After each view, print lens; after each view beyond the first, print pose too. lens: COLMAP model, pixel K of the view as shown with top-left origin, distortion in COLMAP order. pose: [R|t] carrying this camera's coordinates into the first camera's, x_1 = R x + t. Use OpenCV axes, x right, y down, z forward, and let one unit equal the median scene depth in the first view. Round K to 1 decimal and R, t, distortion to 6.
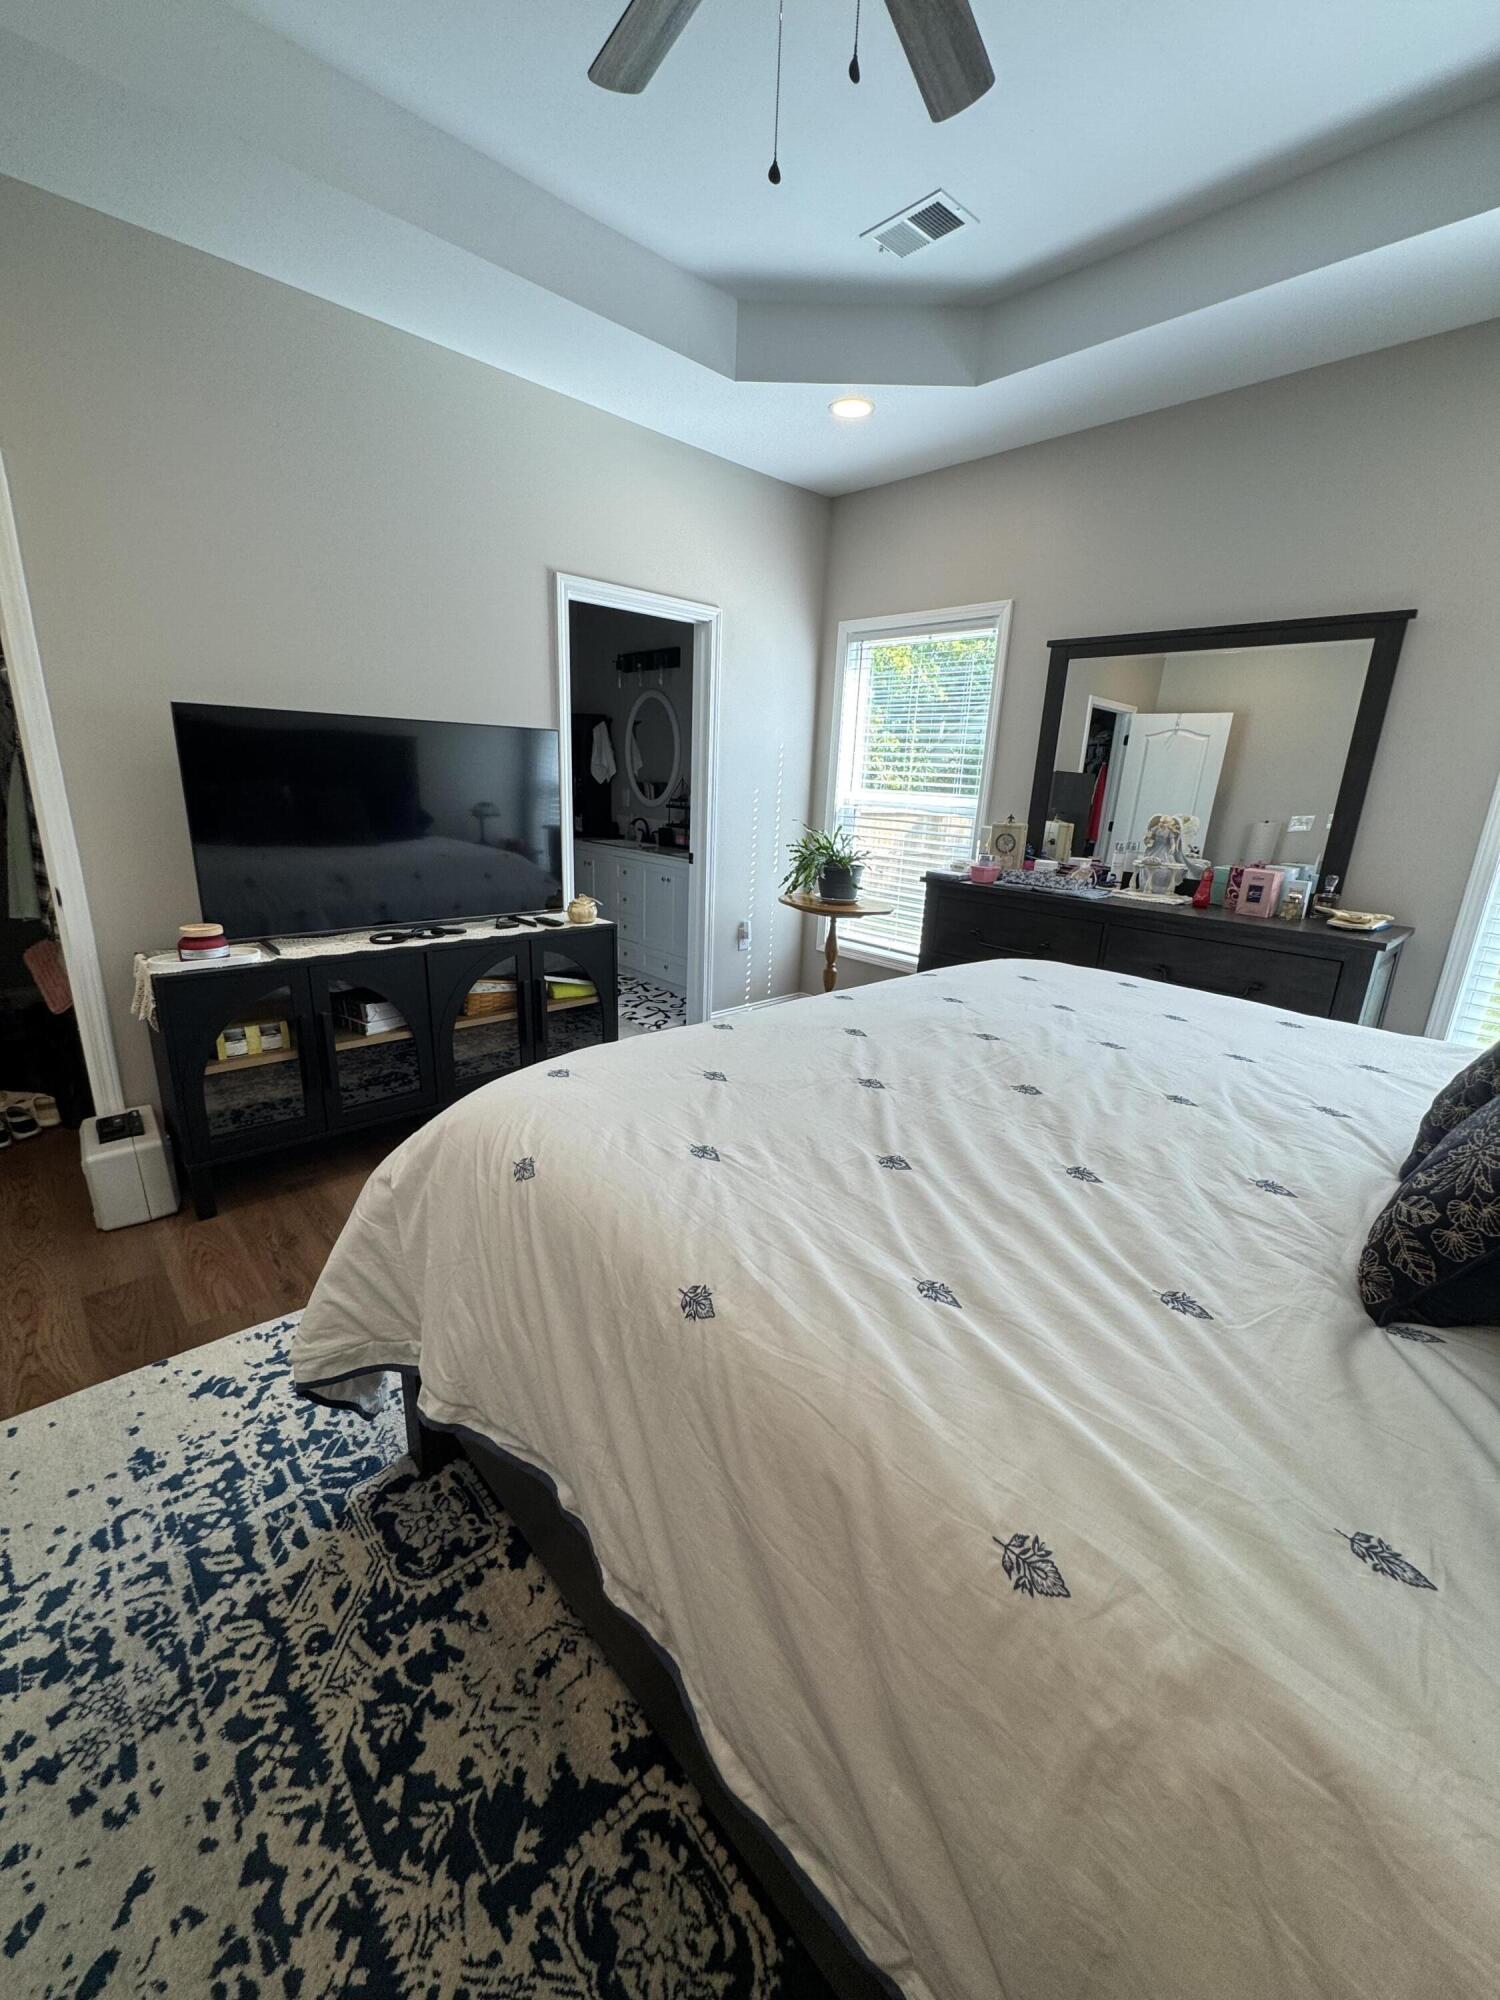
lens RADIAL K [[800.5, 0, 750.0], [0, 800.5, 1000.0], [0, 0, 1]] dist [0.001086, 0.000660]
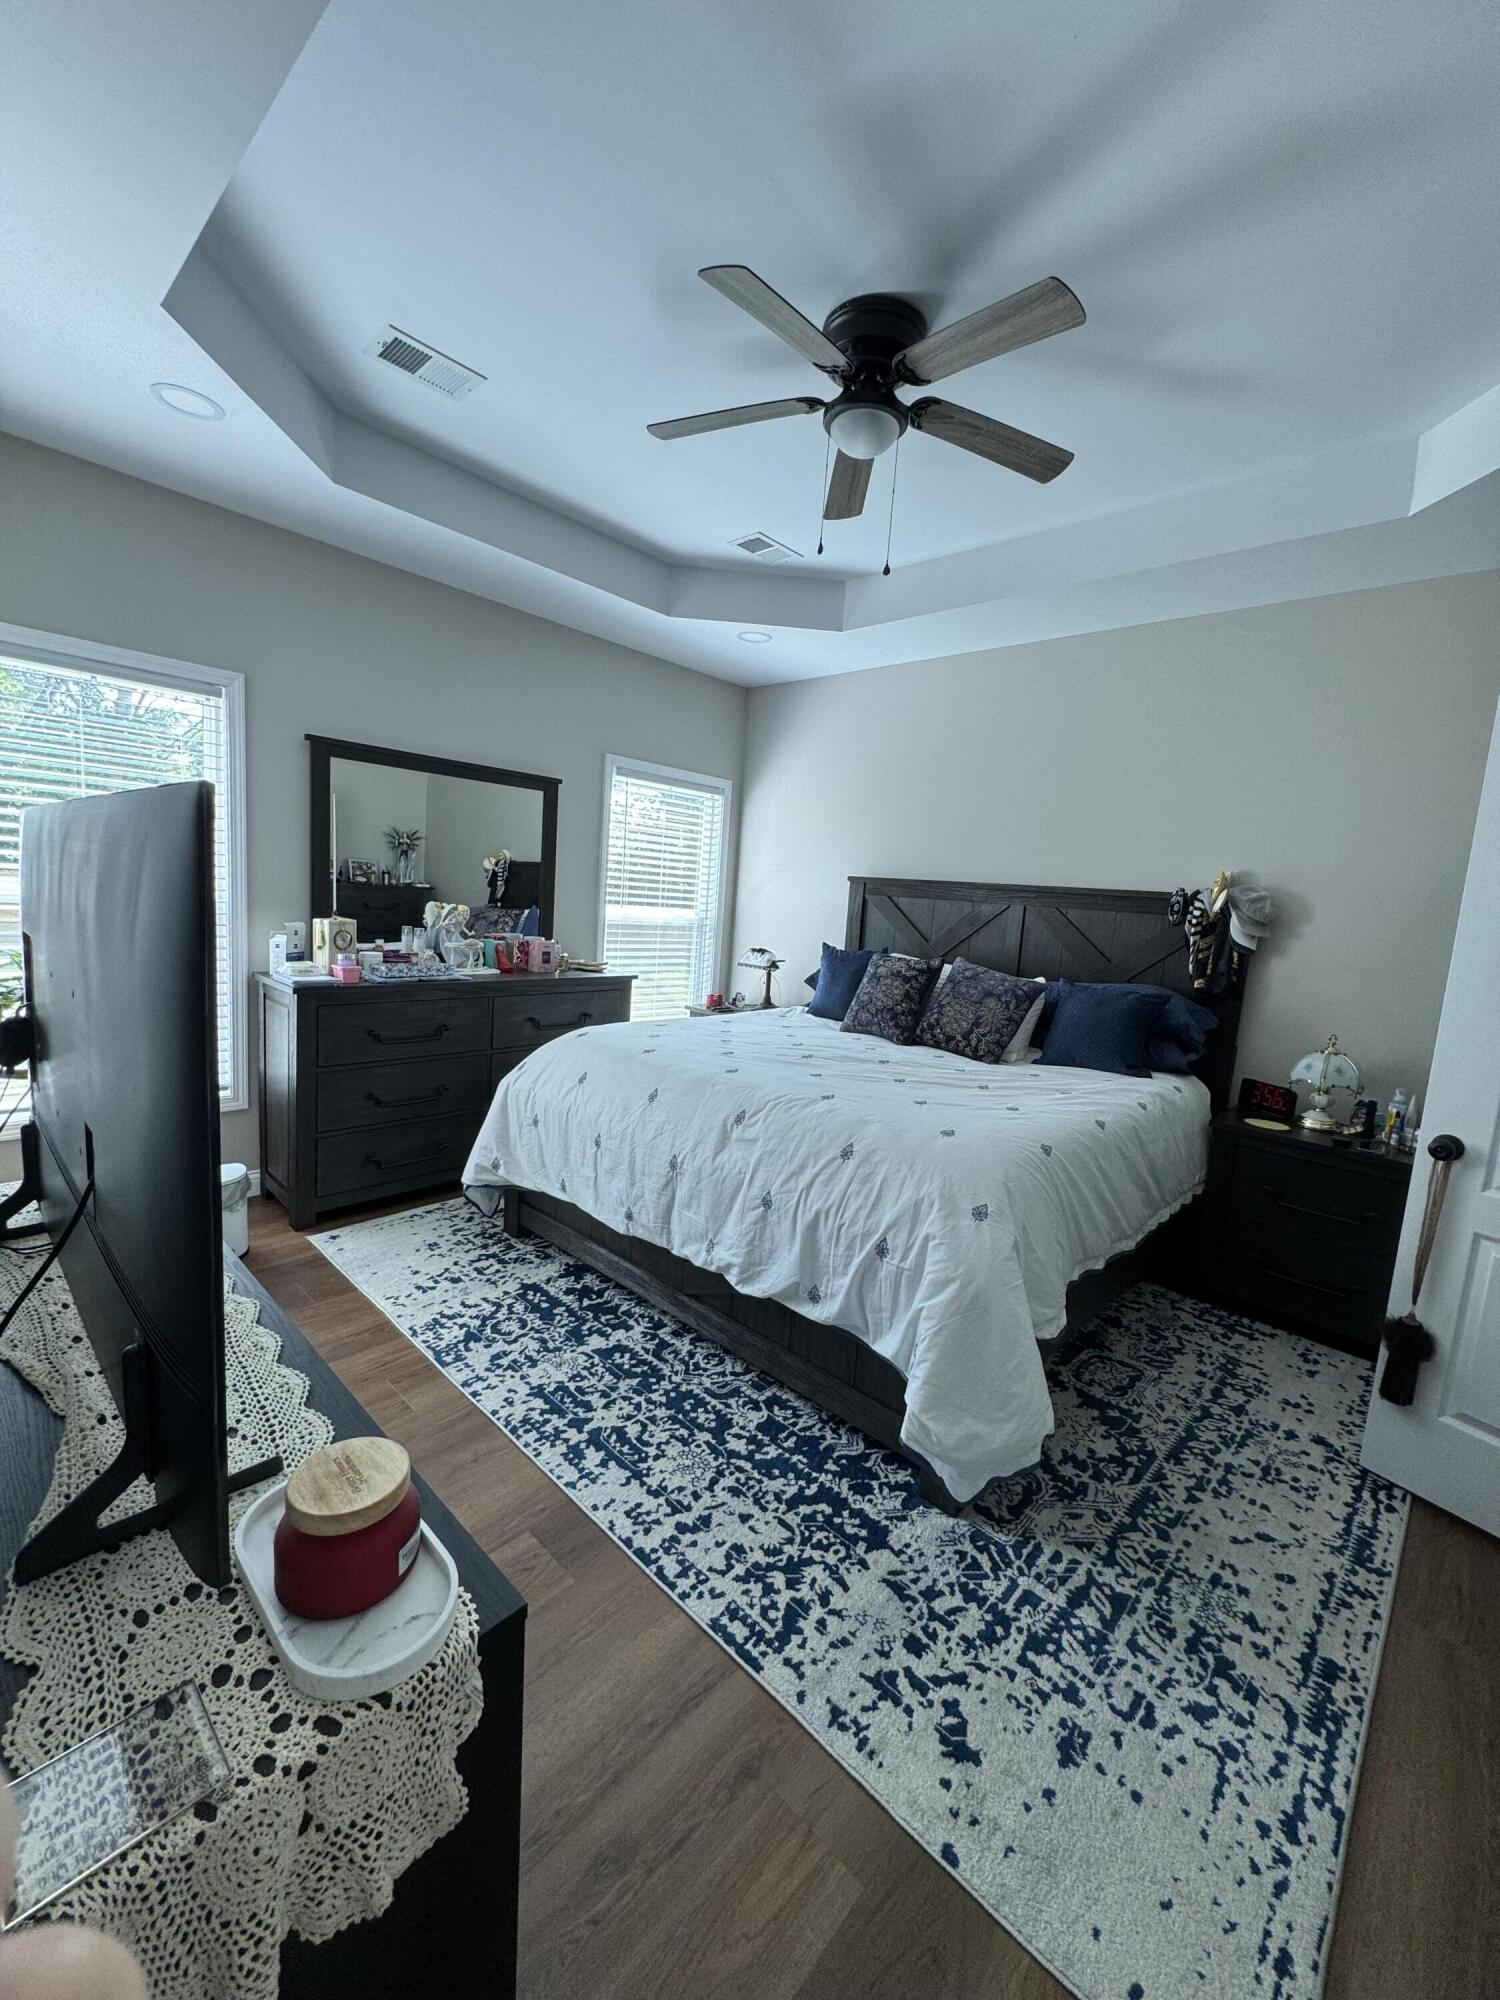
lens RADIAL K [[800.5, 0, 750.0], [0, 800.5, 1000.0], [0, 0, 1]] dist [0.001086, 0.000660]
pose [[-0.067639, -0.183116, 0.980762, -1.492423], [0.203564, 0.959802, 0.193242, -0.467115], [-0.976722, 0.212719, -0.027644, 1.232453]]
